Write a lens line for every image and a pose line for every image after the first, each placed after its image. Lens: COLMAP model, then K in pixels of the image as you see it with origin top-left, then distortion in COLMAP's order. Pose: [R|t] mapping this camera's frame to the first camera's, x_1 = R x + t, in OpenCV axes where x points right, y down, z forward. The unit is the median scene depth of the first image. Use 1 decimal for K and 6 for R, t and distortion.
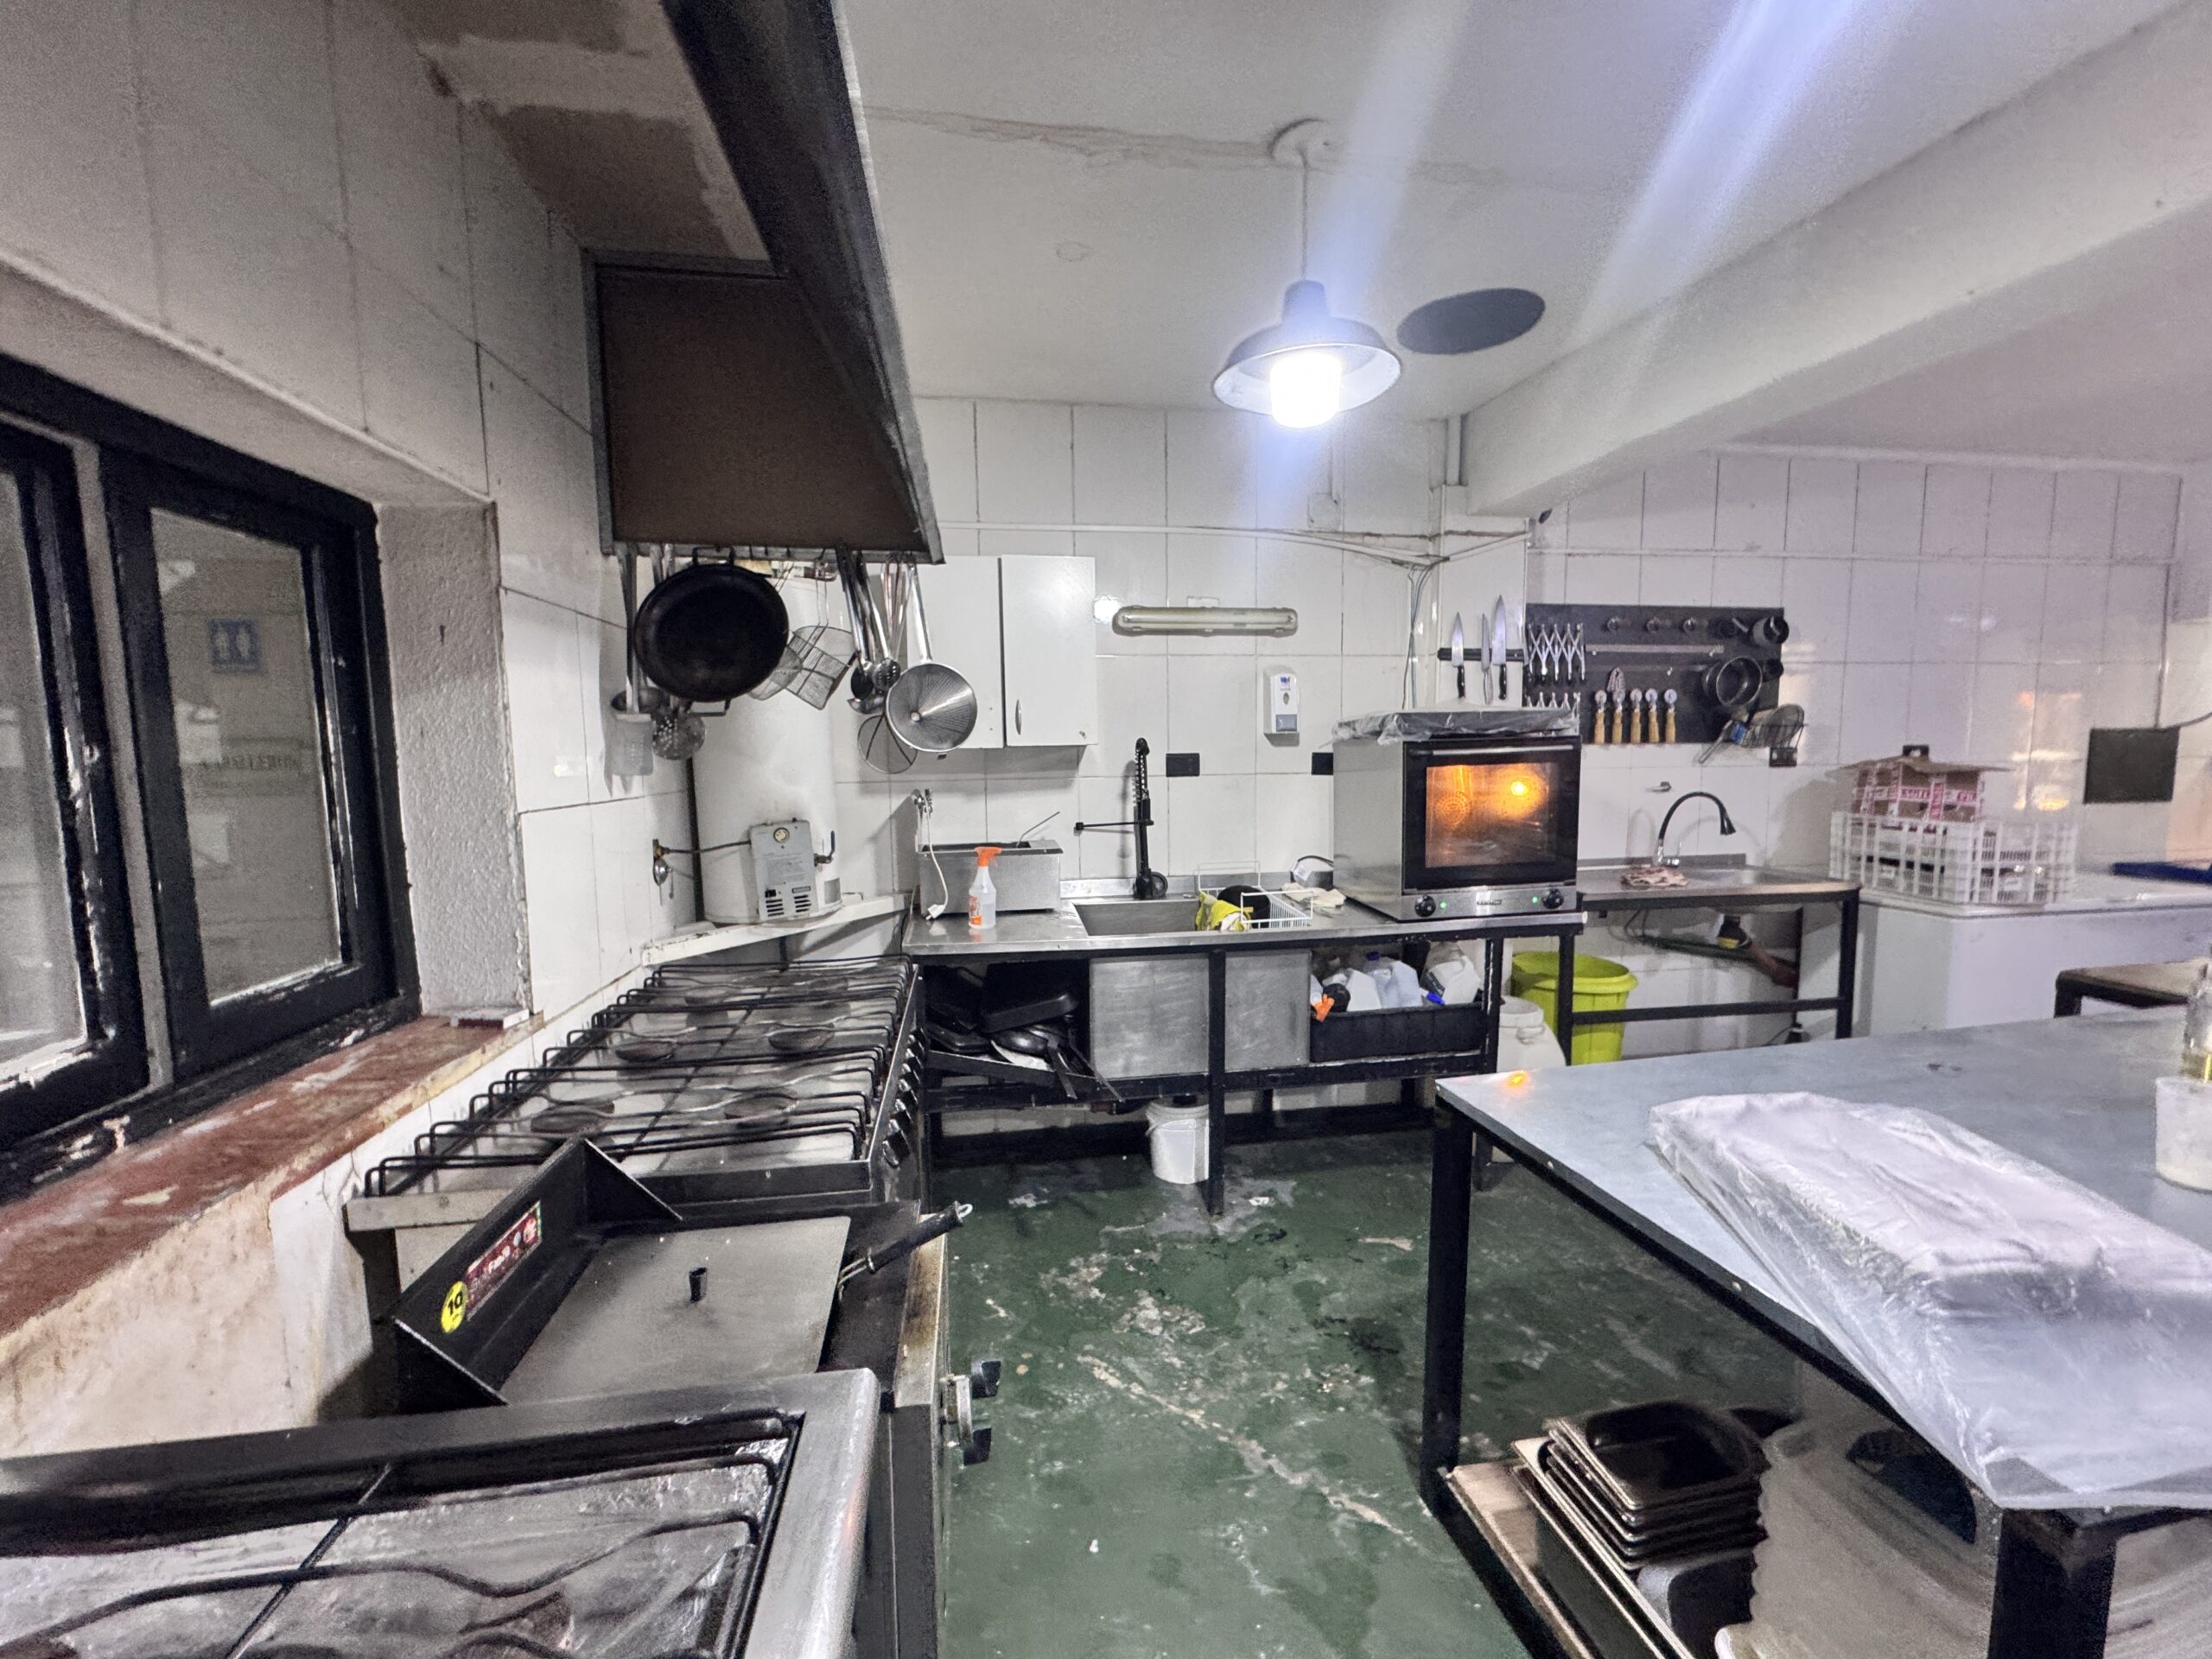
lens RADIAL K [[882.7, 0, 1108.0], [0, 882.7, 831.3], [0, 0, 1]] dist [-0.003066, 0.000348]
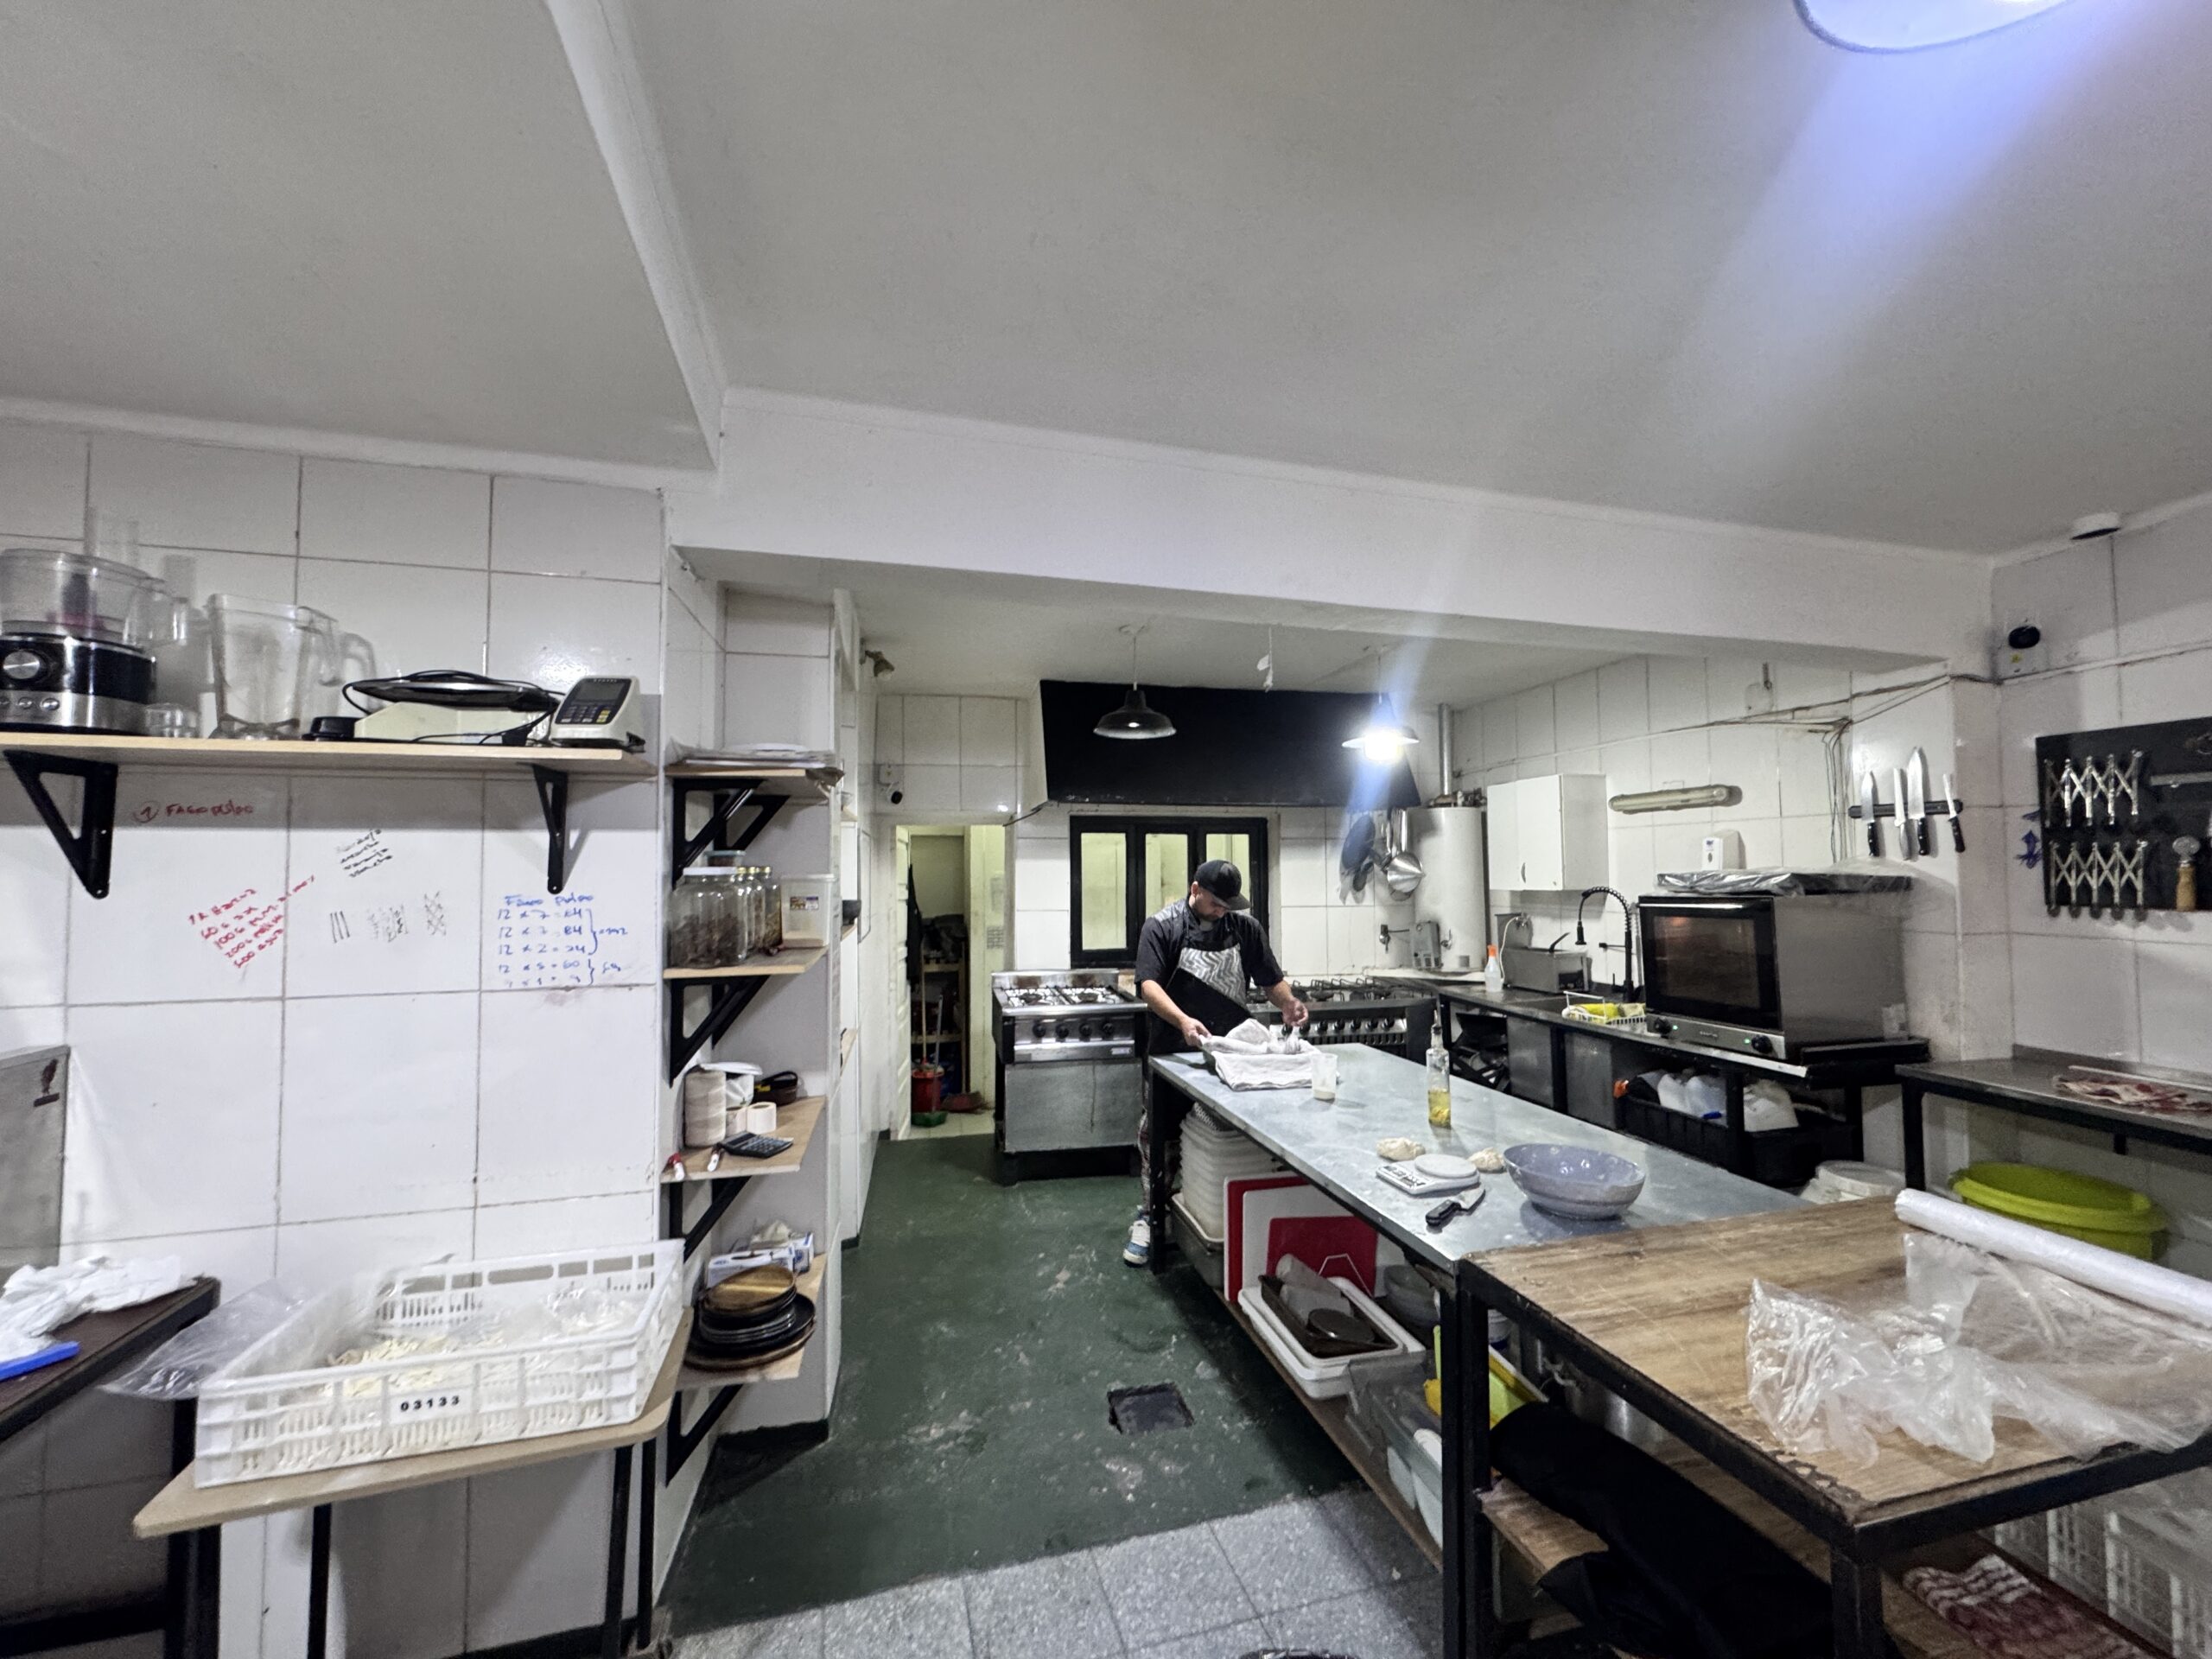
lens RADIAL K [[882.7, 0, 1108.0], [0, 882.7, 831.3], [0, 0, 1]] dist [-0.003066, 0.000348]
pose [[0.053850, -0.034074, -0.997967, 1.324614], [-0.094951, 0.994714, -0.039087, -0.055779], [0.994024, 0.096863, 0.050330, 0.091624]]
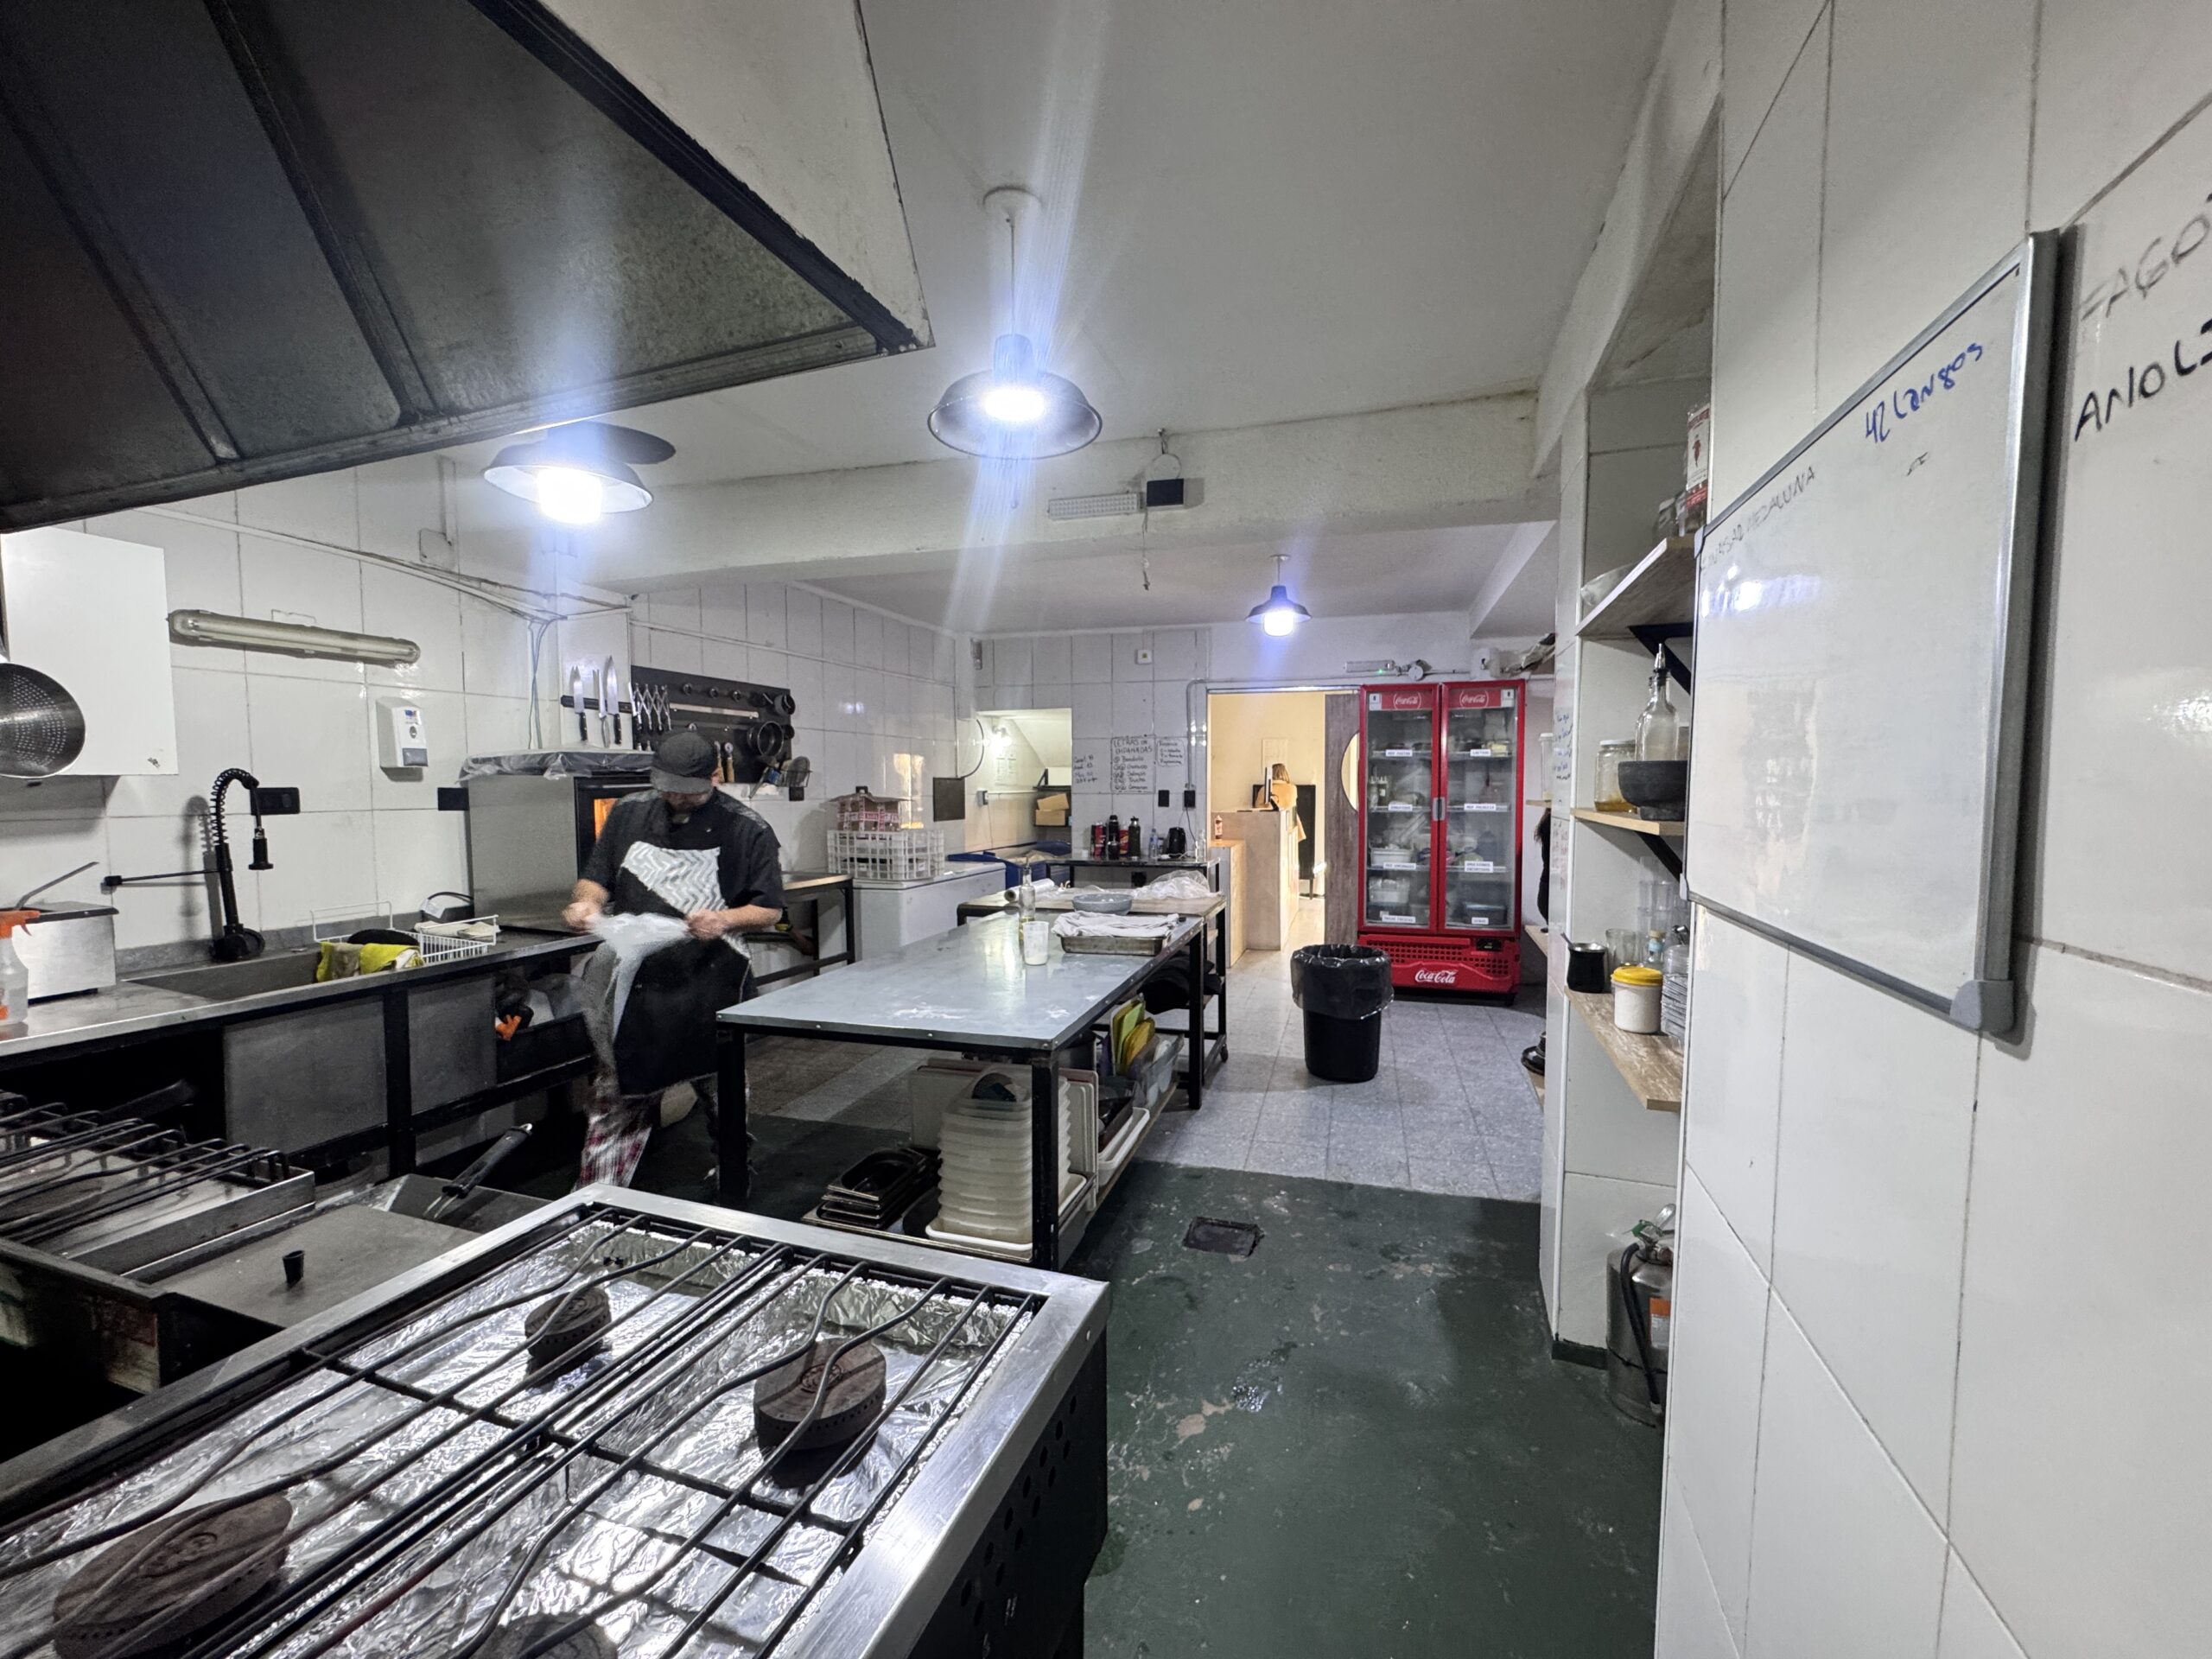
lens RADIAL K [[882.7, 0, 1108.0], [0, 882.7, 831.3], [0, 0, 1]] dist [-0.003066, 0.000348]
pose [[0.473682, -0.037763, 0.879886, -0.282238], [0.085224, 0.996357, -0.003118, 0.026223], [-0.876563, 0.076464, 0.475174, -0.123561]]
